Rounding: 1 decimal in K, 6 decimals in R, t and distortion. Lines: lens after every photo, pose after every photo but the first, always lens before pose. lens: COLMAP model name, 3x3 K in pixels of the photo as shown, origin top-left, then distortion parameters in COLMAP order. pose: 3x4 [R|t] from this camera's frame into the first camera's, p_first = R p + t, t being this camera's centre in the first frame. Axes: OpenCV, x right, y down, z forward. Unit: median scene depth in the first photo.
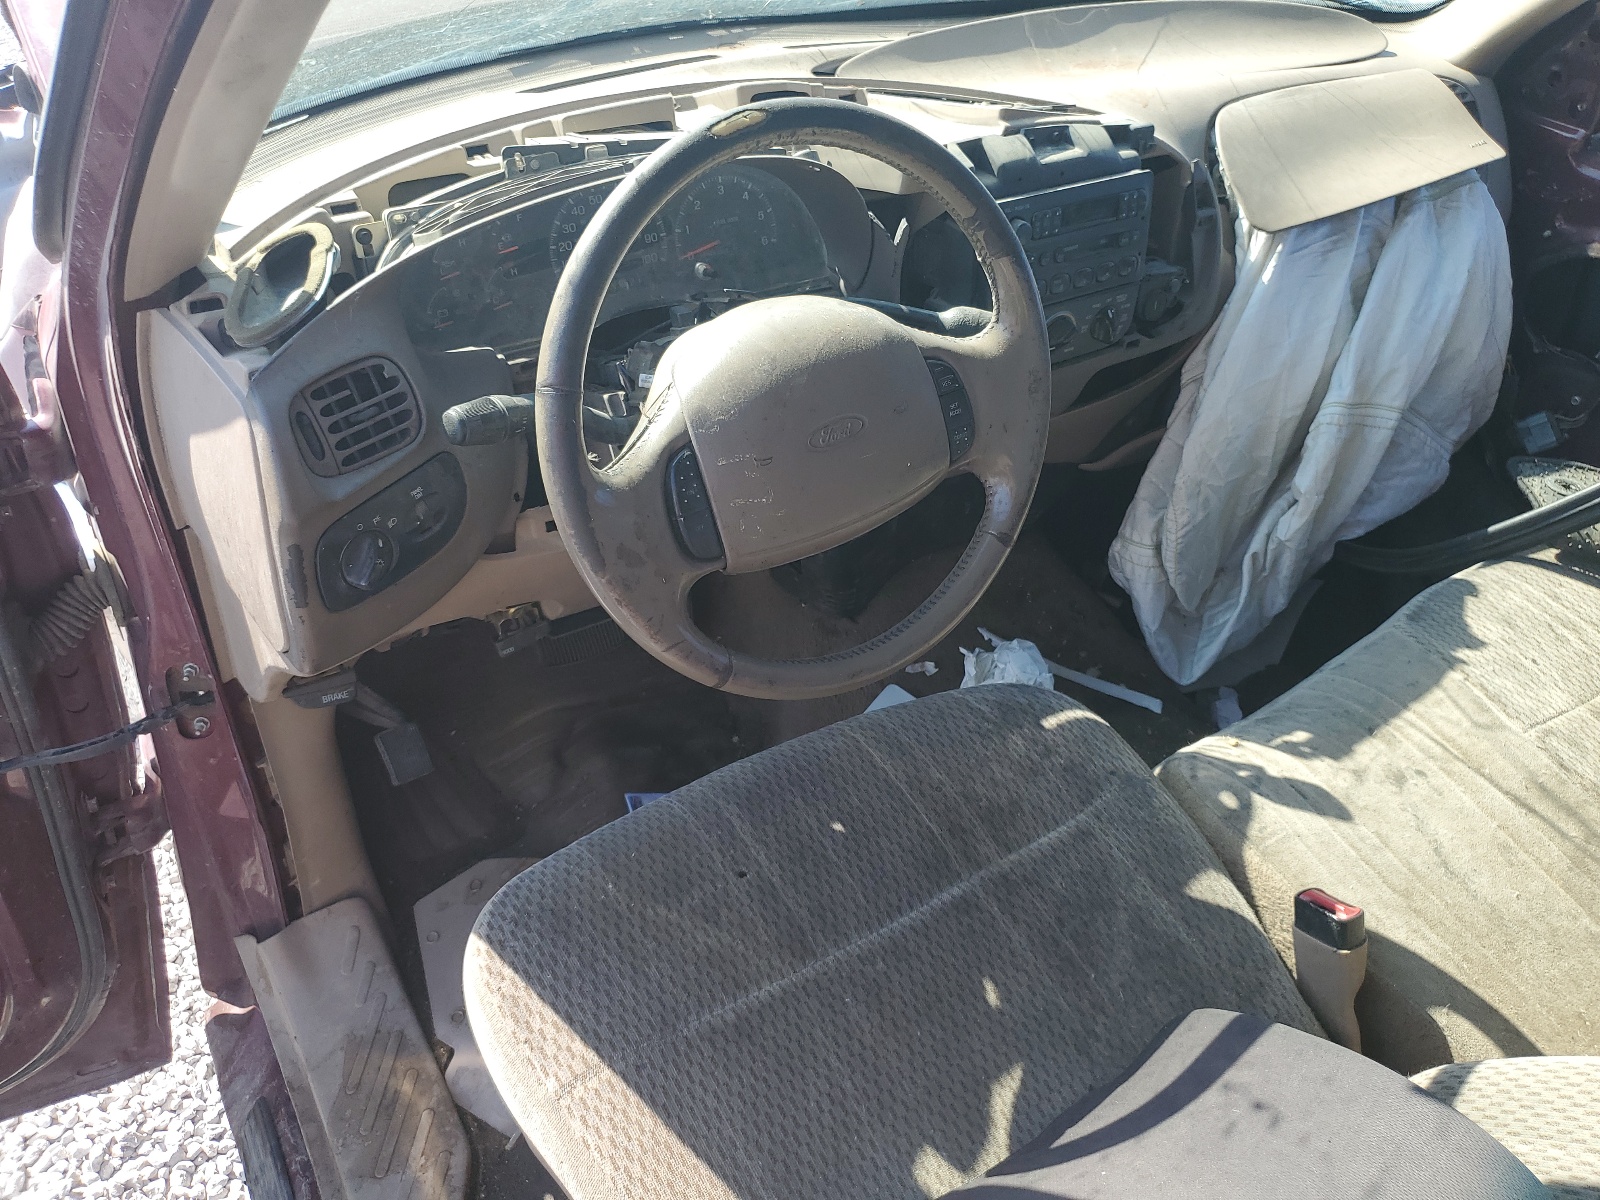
lens RADIAL K [[1167.5, 0, 800.0], [0, 1167.5, 600.0], [0, 0, 1]] dist [-0.000264, -0.000039]
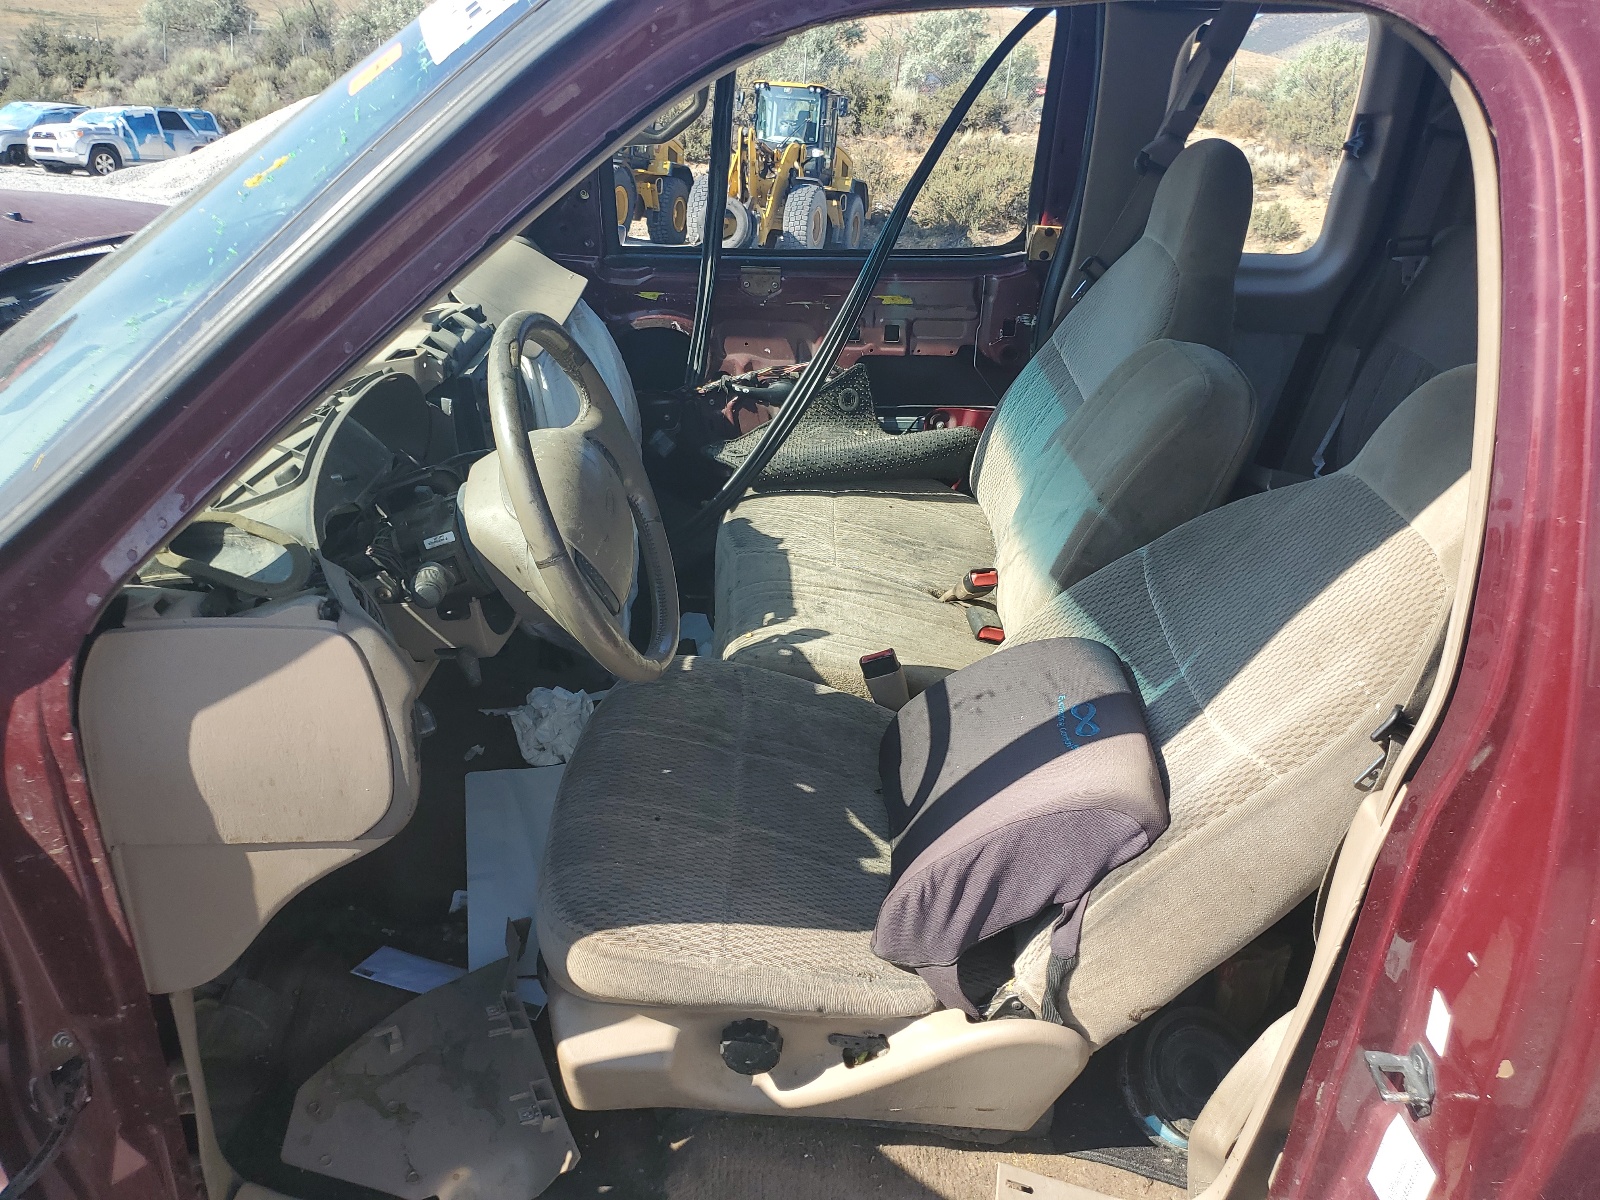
lens RADIAL K [[1167.5, 0, 800.0], [0, 1167.5, 600.0], [0, 0, 1]] dist [-0.000264, -0.000039]
pose [[0.540590, -0.383549, 0.748767, -0.883103], [0.474672, 0.873885, 0.104939, -0.063802], [-0.694585, 0.298690, 0.654473, -0.141832]]
